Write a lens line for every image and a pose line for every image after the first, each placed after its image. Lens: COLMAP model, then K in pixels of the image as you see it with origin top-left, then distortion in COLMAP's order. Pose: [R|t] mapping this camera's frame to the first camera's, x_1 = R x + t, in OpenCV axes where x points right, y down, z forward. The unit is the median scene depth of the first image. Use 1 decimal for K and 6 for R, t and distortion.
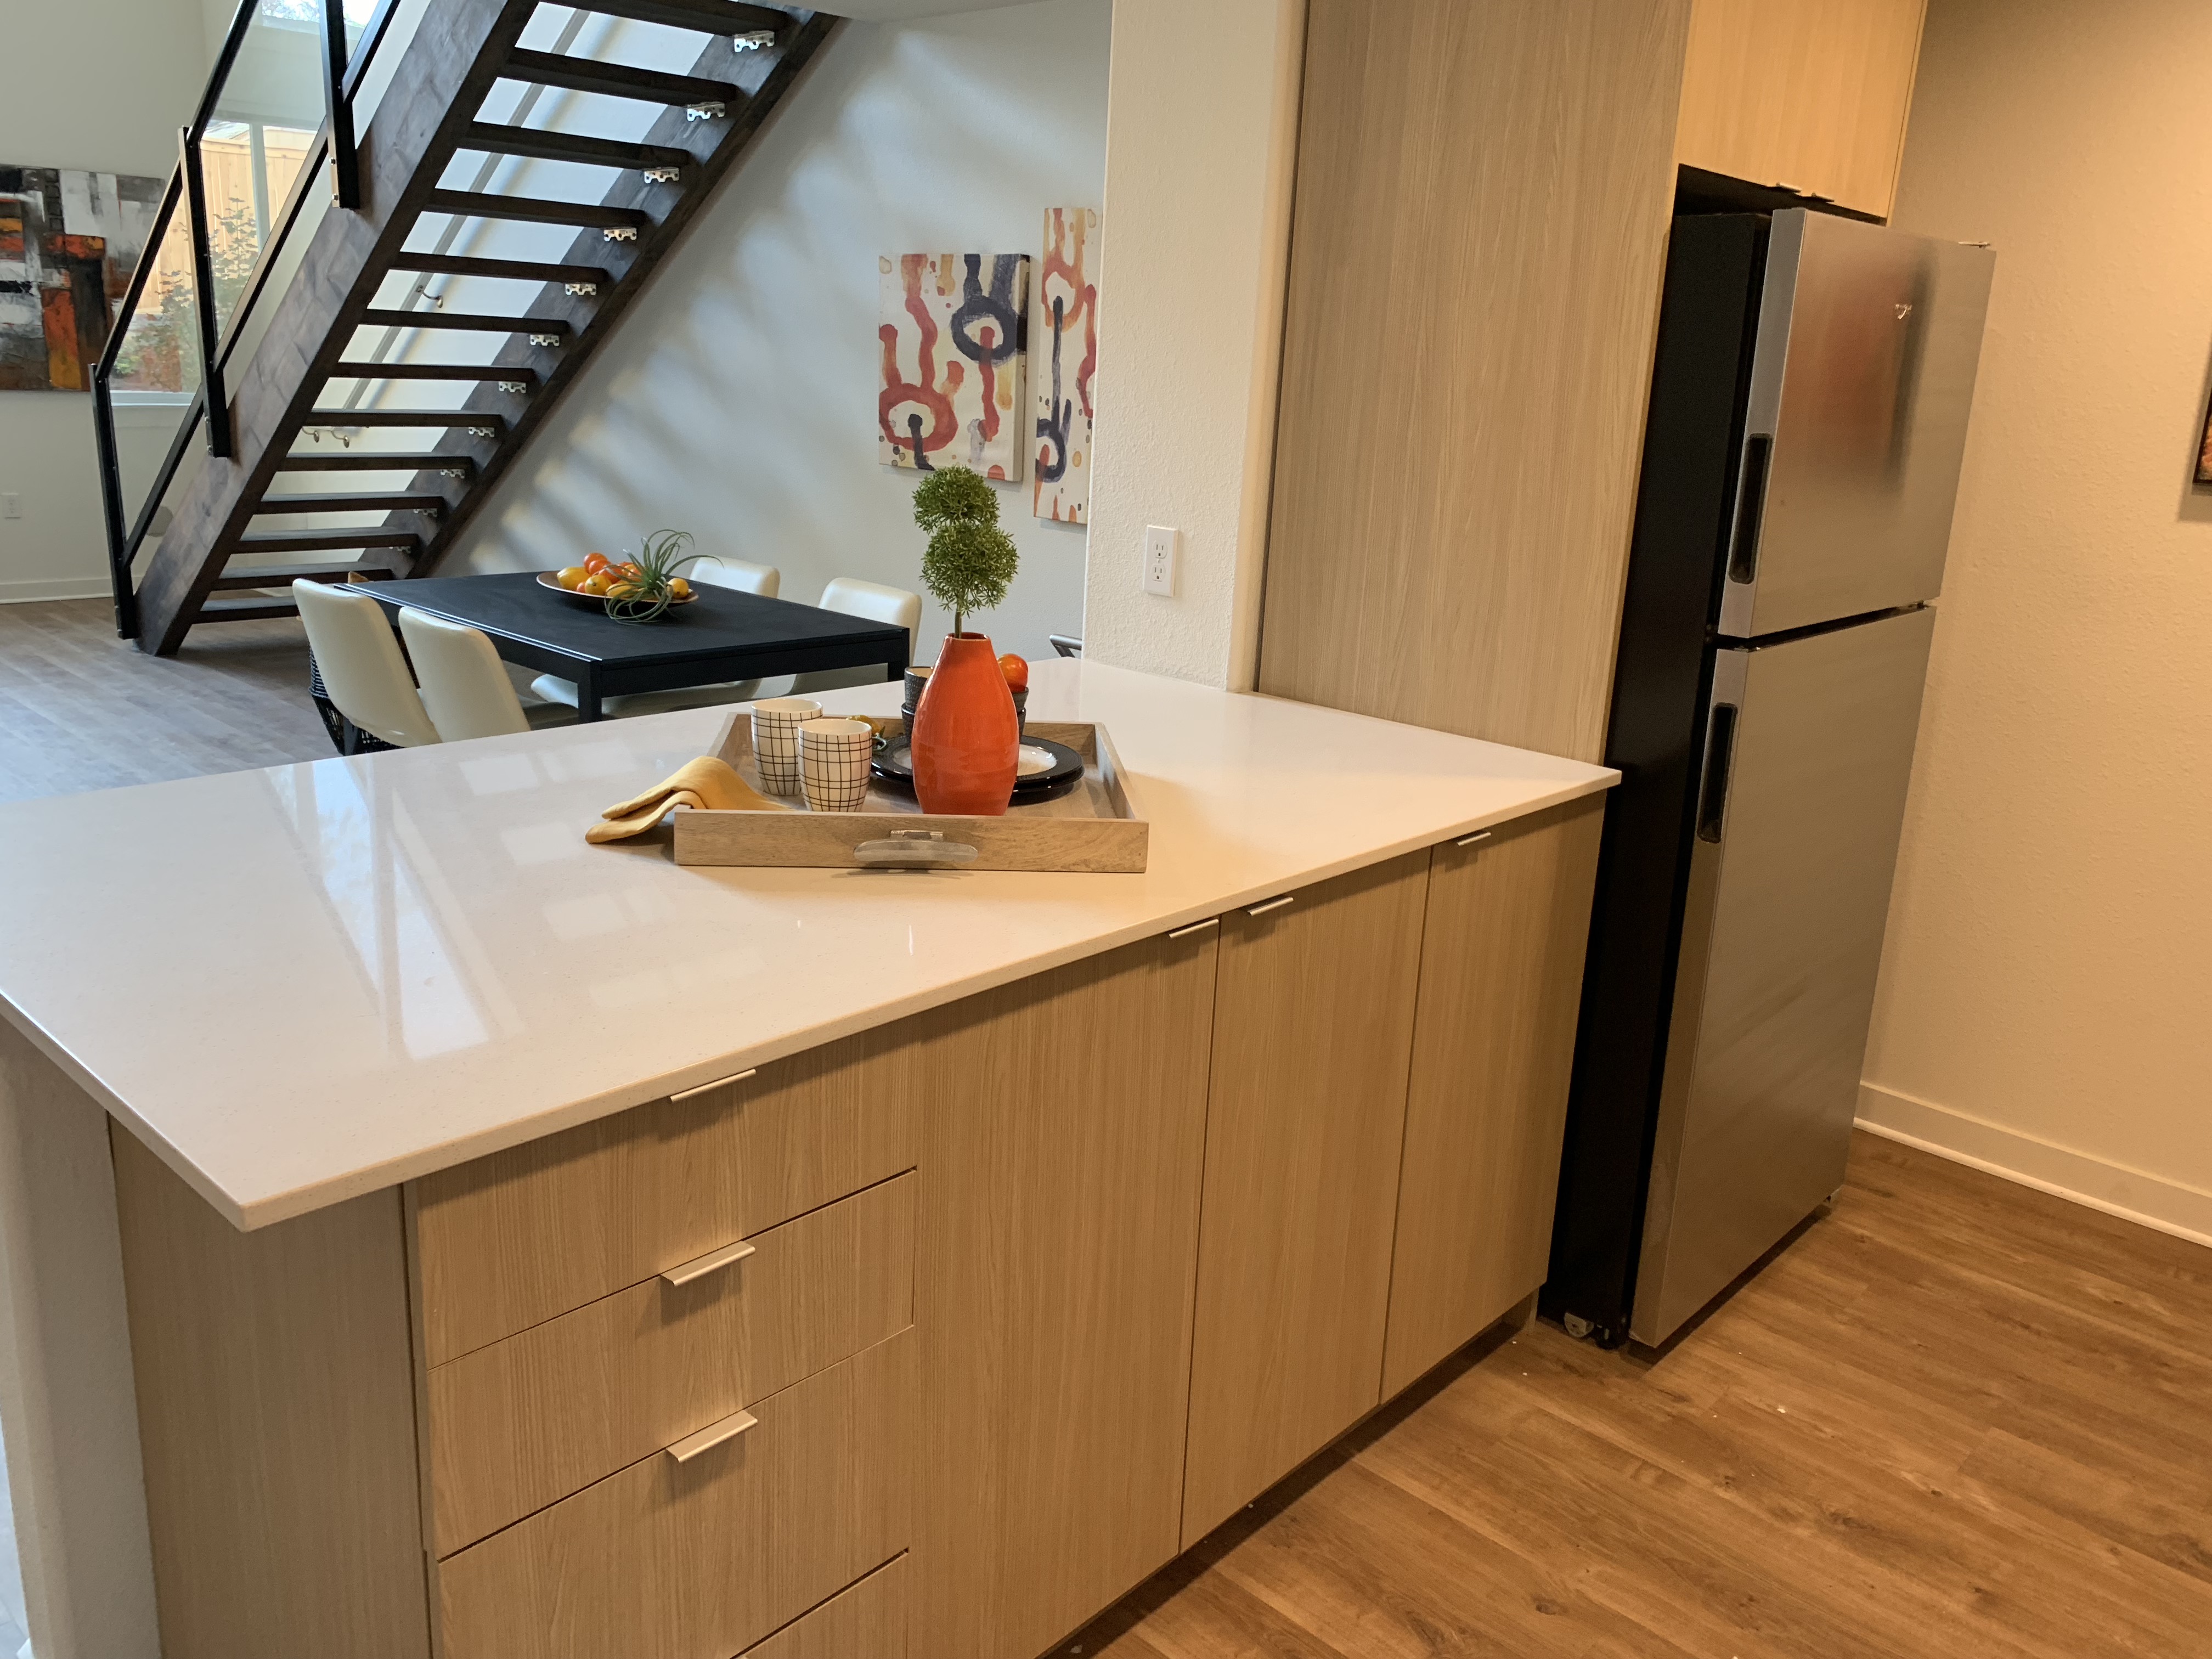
lens RADIAL K [[1682.2, 0, 1159.8], [0, 1682.2, 834.1], [0, 0, 1]] dist [-0.006633, -0.032414]
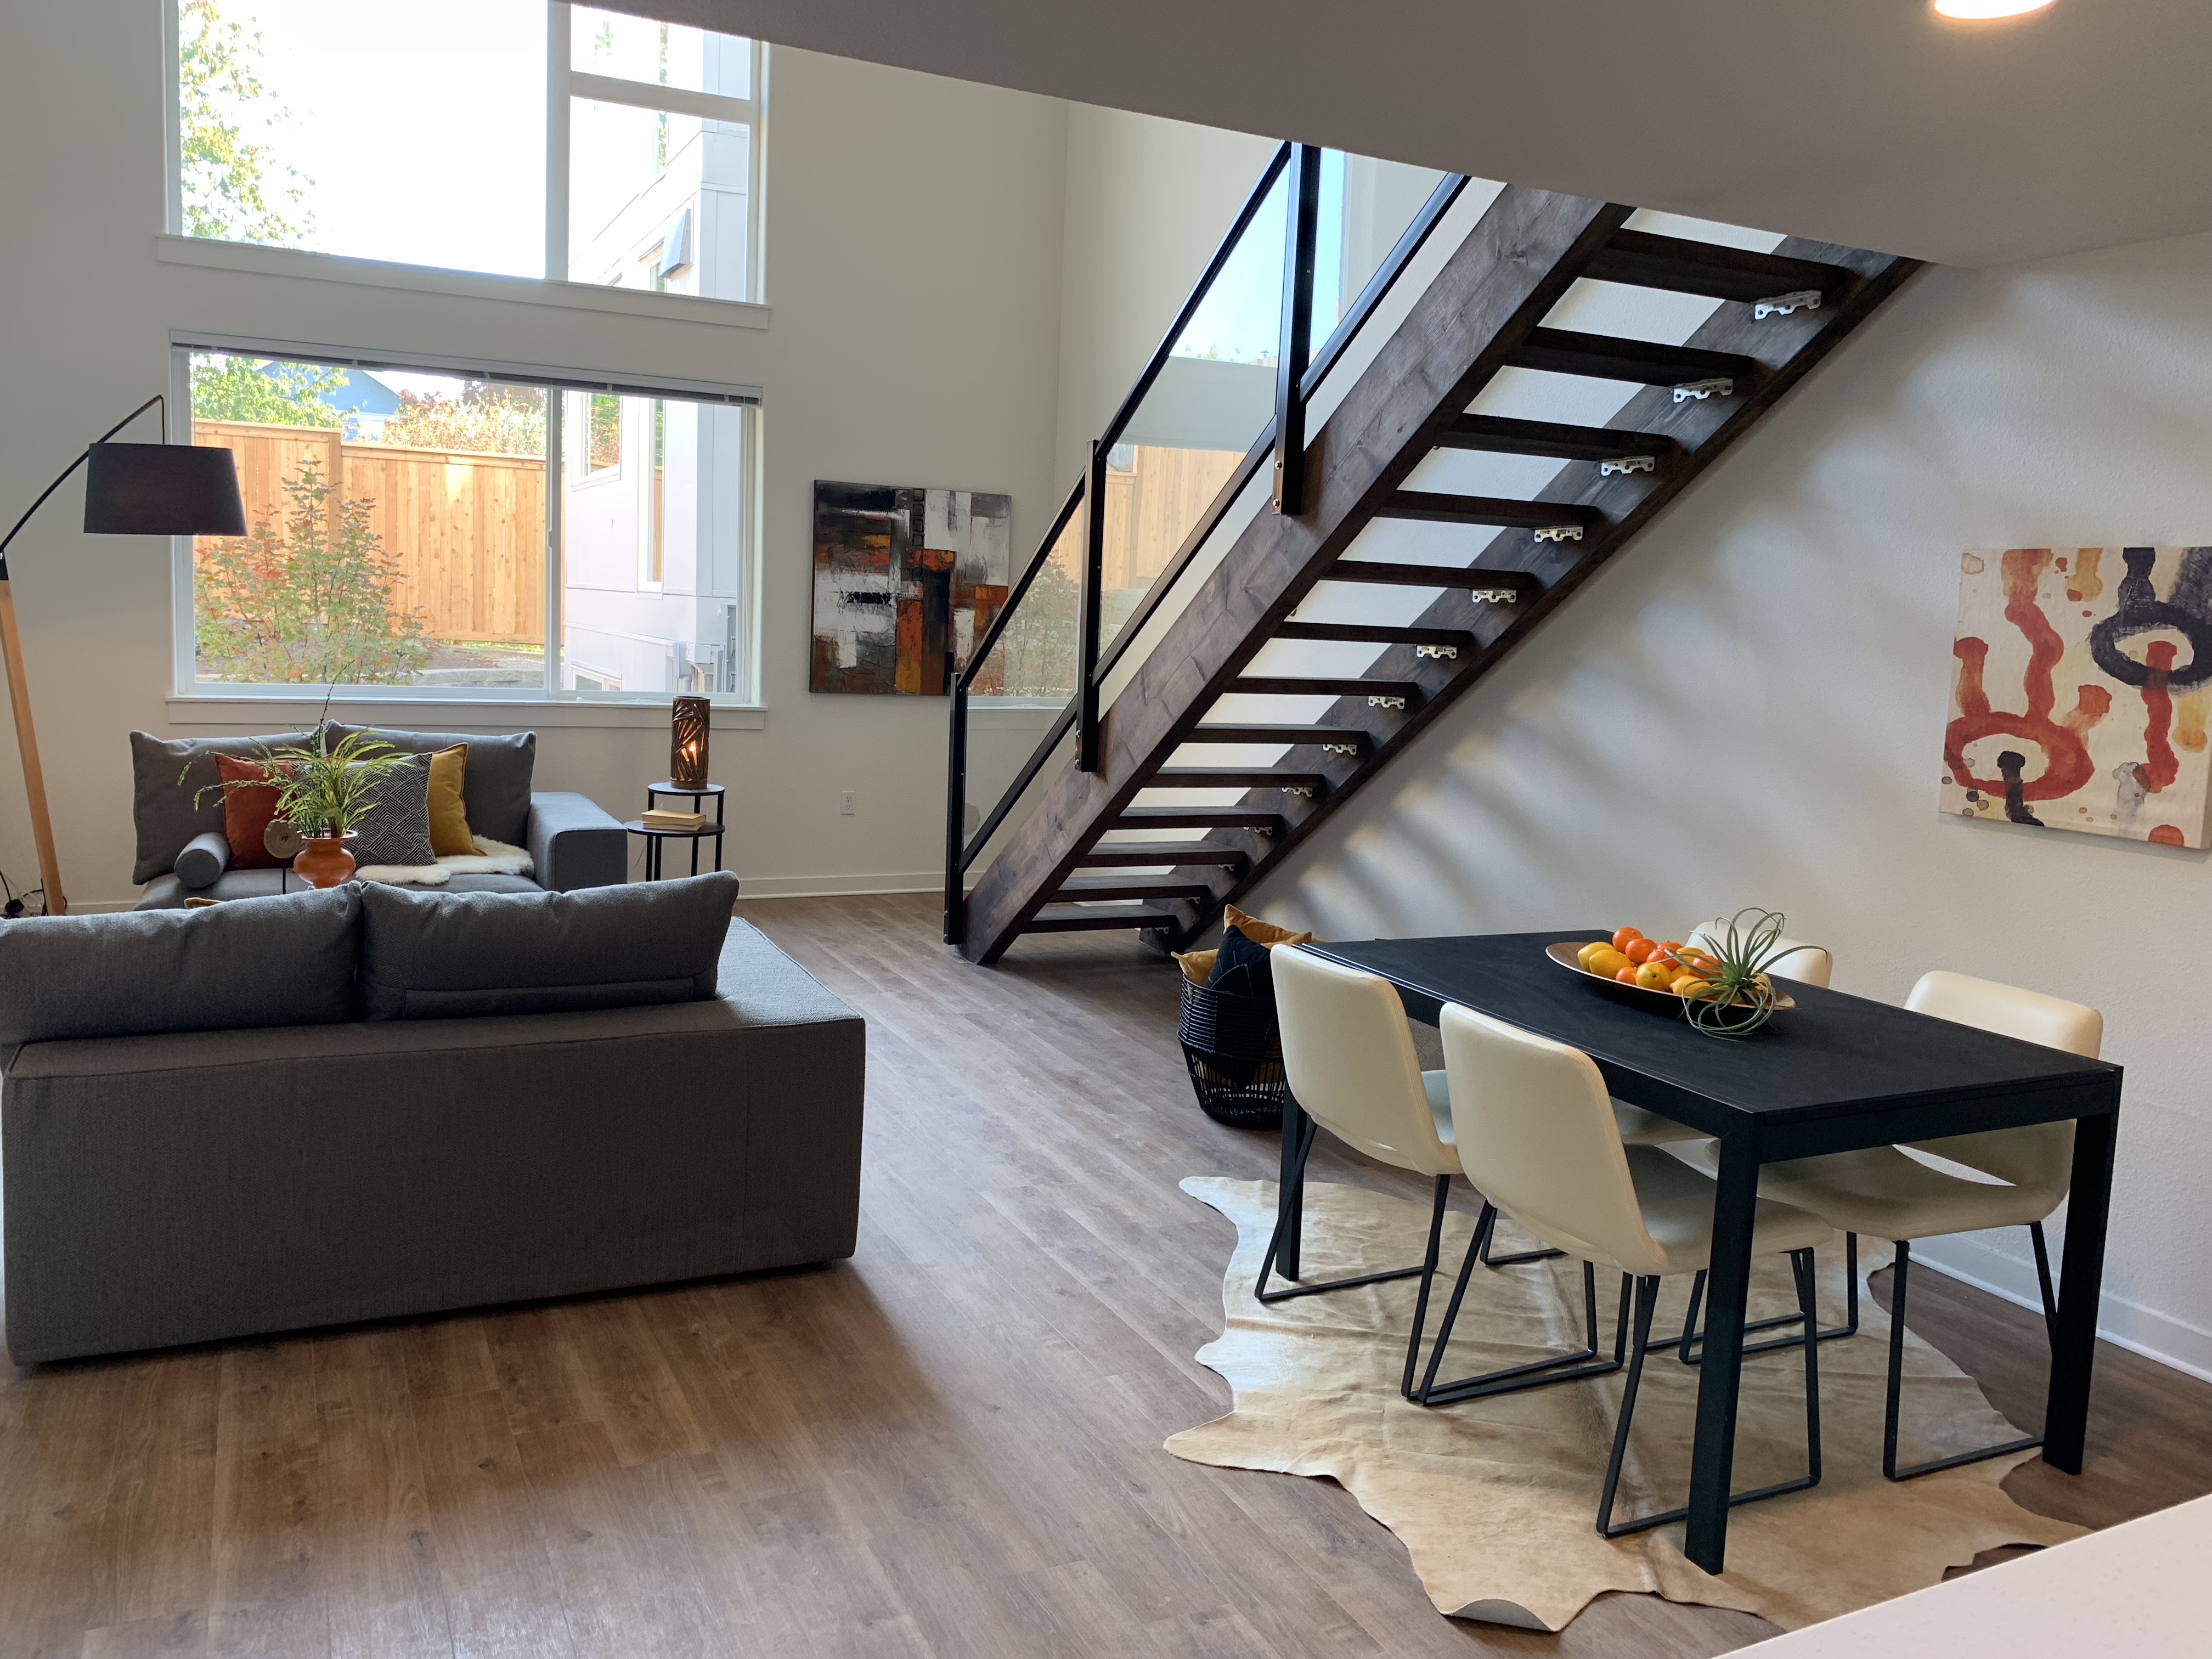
lens RADIAL K [[1706.1, 0, 1106.0], [0, 1706.1, 829.5], [0, 0, 1]] dist [0.001510, -0.103501]
pose [[0.922148, 0.030566, -0.385628, -0.195704], [-0.095703, 0.983911, -0.150864, -0.053398], [0.374812, 0.176025, 0.910237, 0.139810]]
